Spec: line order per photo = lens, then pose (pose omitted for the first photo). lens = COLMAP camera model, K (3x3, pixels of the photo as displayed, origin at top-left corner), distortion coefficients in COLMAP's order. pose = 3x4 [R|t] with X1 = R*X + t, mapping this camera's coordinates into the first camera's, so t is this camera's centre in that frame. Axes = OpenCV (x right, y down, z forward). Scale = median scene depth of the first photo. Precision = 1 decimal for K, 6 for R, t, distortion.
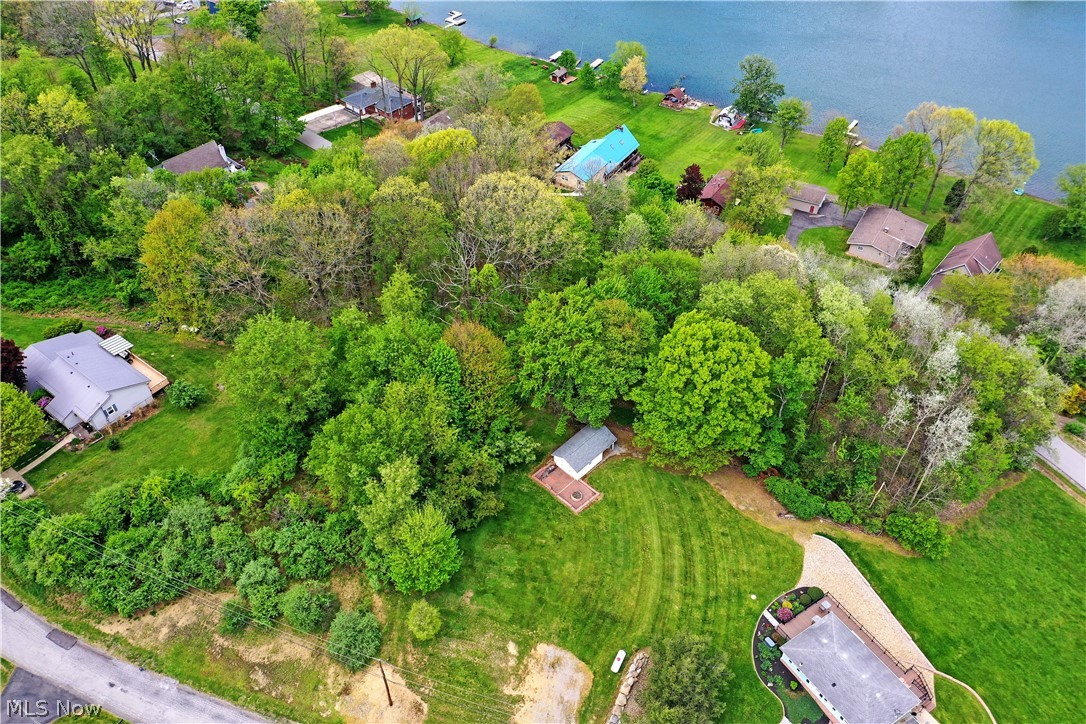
lens RADIAL K [[863.4, 0, 540.2], [0, 863.4, 360.5], [0, 0, 1]] dist [0.026164, -0.006018]
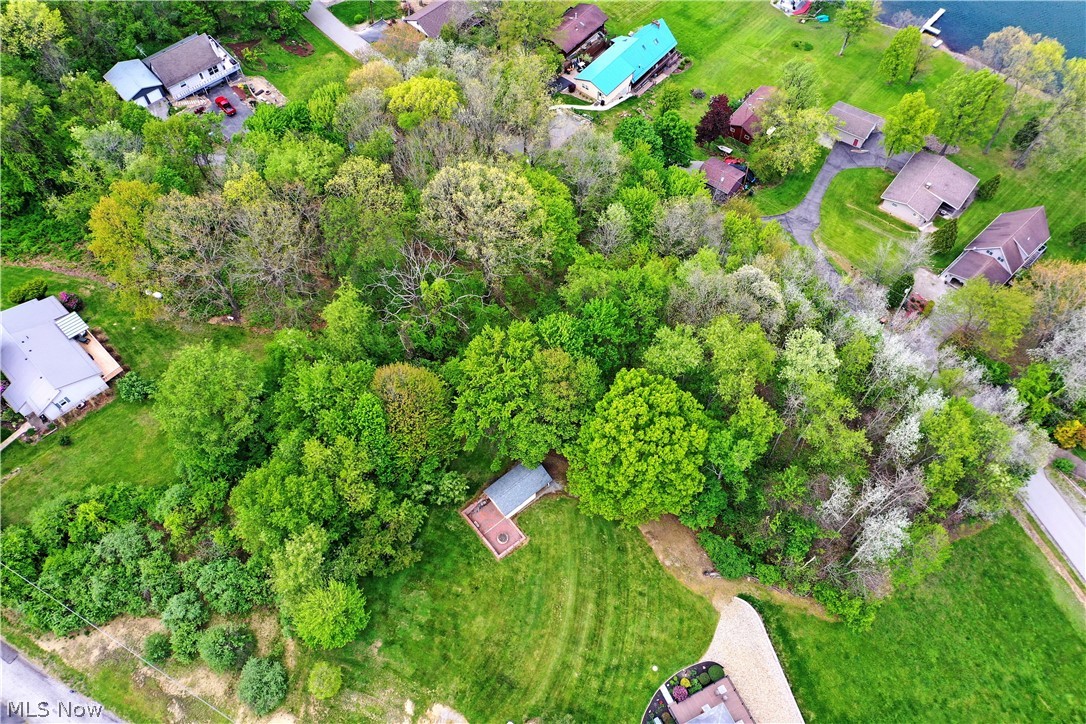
lens RADIAL K [[863.4, 0, 540.2], [0, 863.4, 360.5], [0, 0, 1]] dist [0.026164, -0.006018]
pose [[0.993004, 0.091362, -0.074804, 0.151054], [-0.069453, 0.964255, 0.255712, -0.323650], [0.095493, -0.248728, 0.963854, 0.086700]]
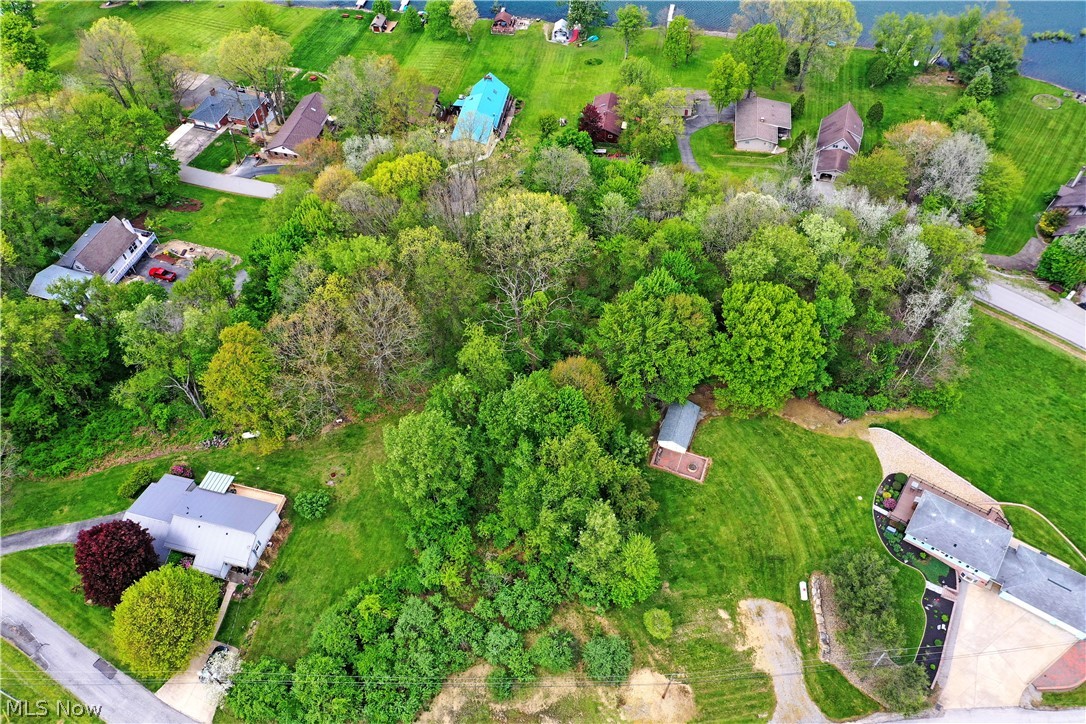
lens RADIAL K [[858.9, 0, 541.1], [0, 858.9, 364.1], [0, 0, 1]] dist [0.024557, -0.009074]
pose [[0.920914, -0.325949, 0.213718, -0.369604], [0.287987, 0.938511, 0.190420, -0.269805], [-0.262644, -0.113813, 0.958157, -0.044957]]
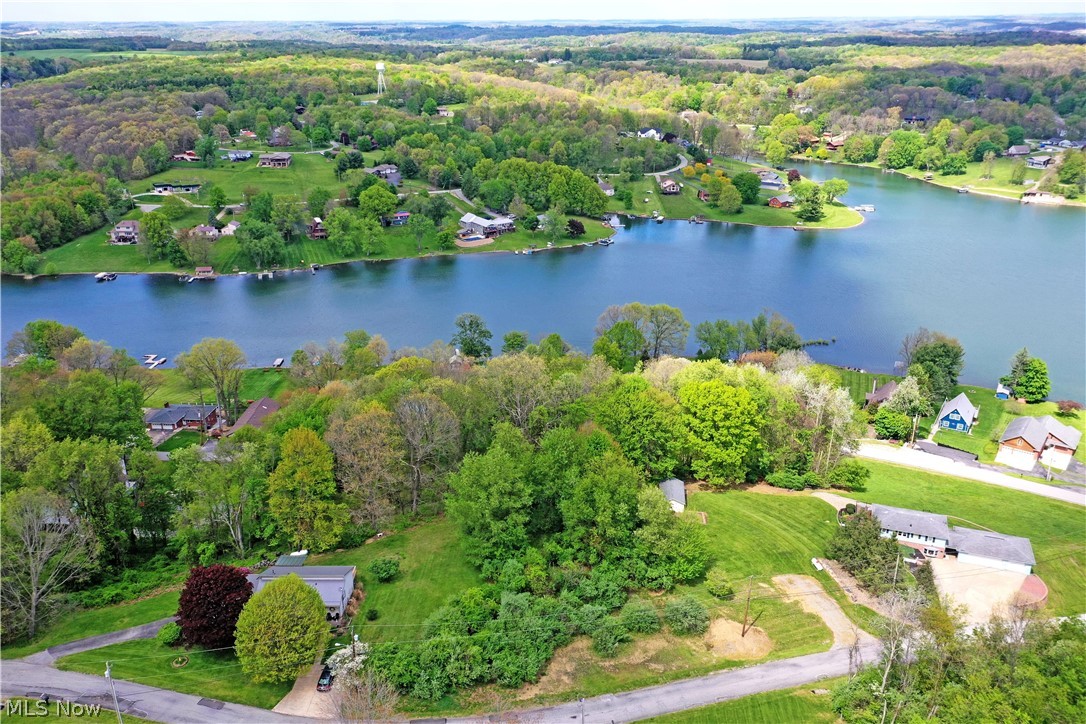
lens RADIAL K [[863.4, 0, 540.2], [0, 863.4, 360.5], [0, 0, 1]] dist [0.026164, -0.006018]
pose [[0.798169, -0.215631, 0.562520, -0.940227], [0.413271, 0.875378, -0.250838, 0.192968], [-0.438329, 0.432685, 0.787814, -0.108023]]
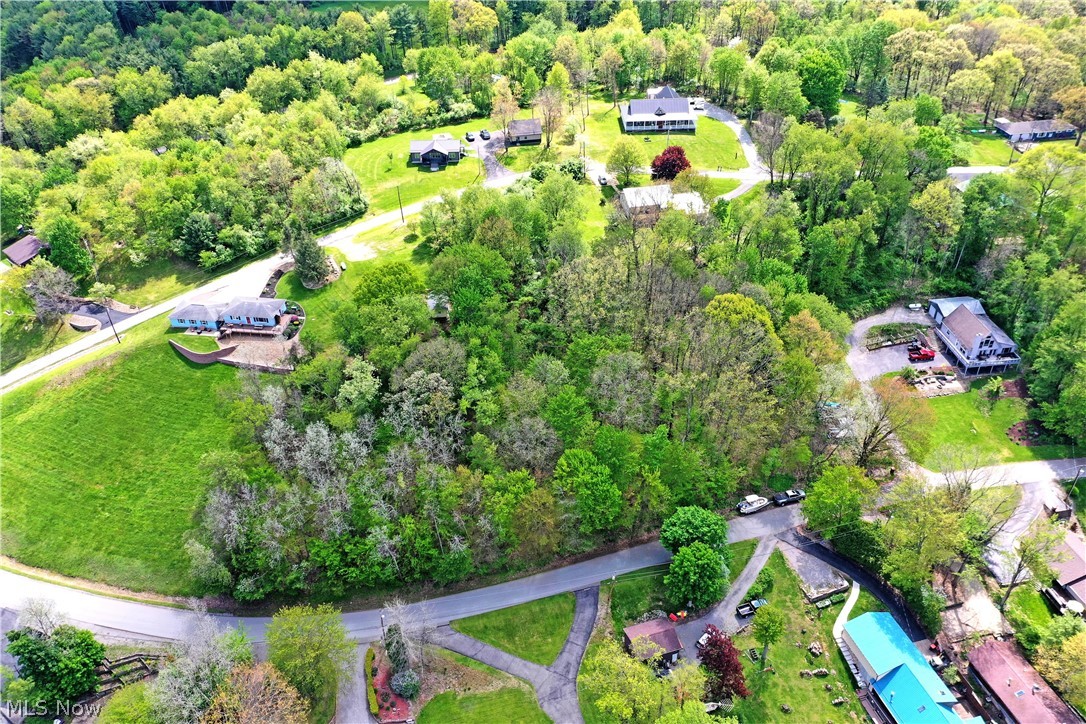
lens RADIAL K [[863.4, 0, 540.2], [0, 863.4, 360.5], [0, 0, 1]] dist [0.026164, -0.006018]
pose [[-0.654303, 0.452744, -0.605731, 1.087536], [-0.503236, 0.337218, 0.795637, -1.426980], [0.564483, 0.825413, 0.007194, 1.310880]]
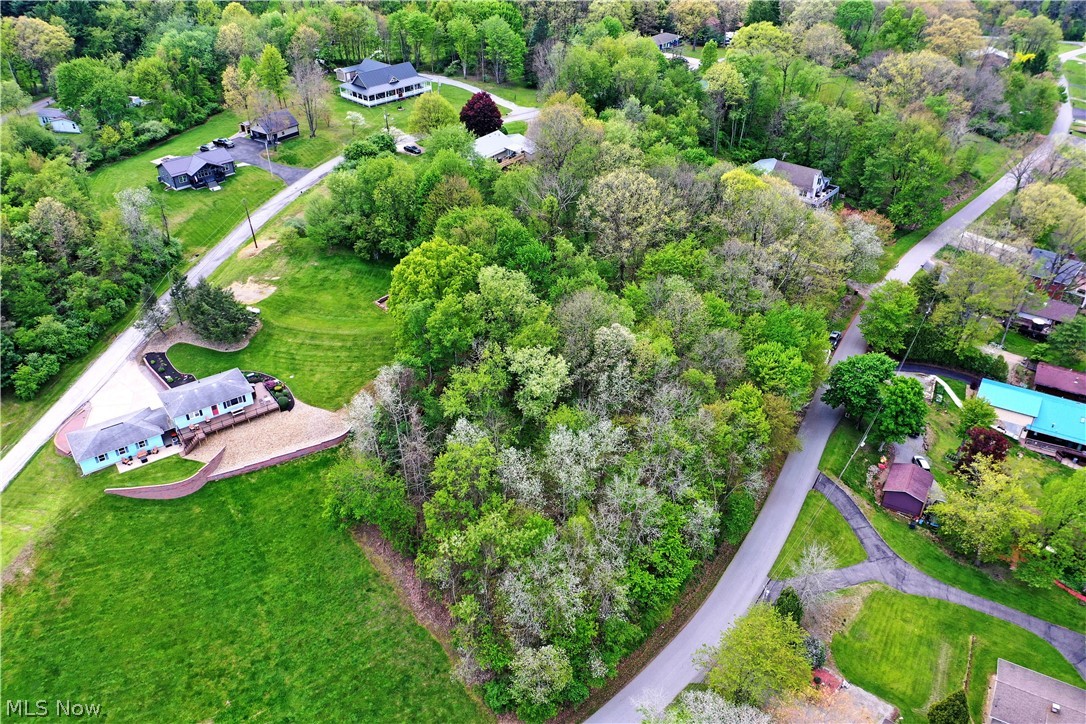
lens RADIAL K [[863.4, 0, 540.2], [0, 863.4, 360.5], [0, 0, 1]] dist [0.026164, -0.006018]
pose [[0.032048, 0.549335, -0.834988, 1.348486], [-0.678841, 0.625128, 0.385214, -0.520180], [0.733586, 0.554479, 0.392945, 0.720374]]
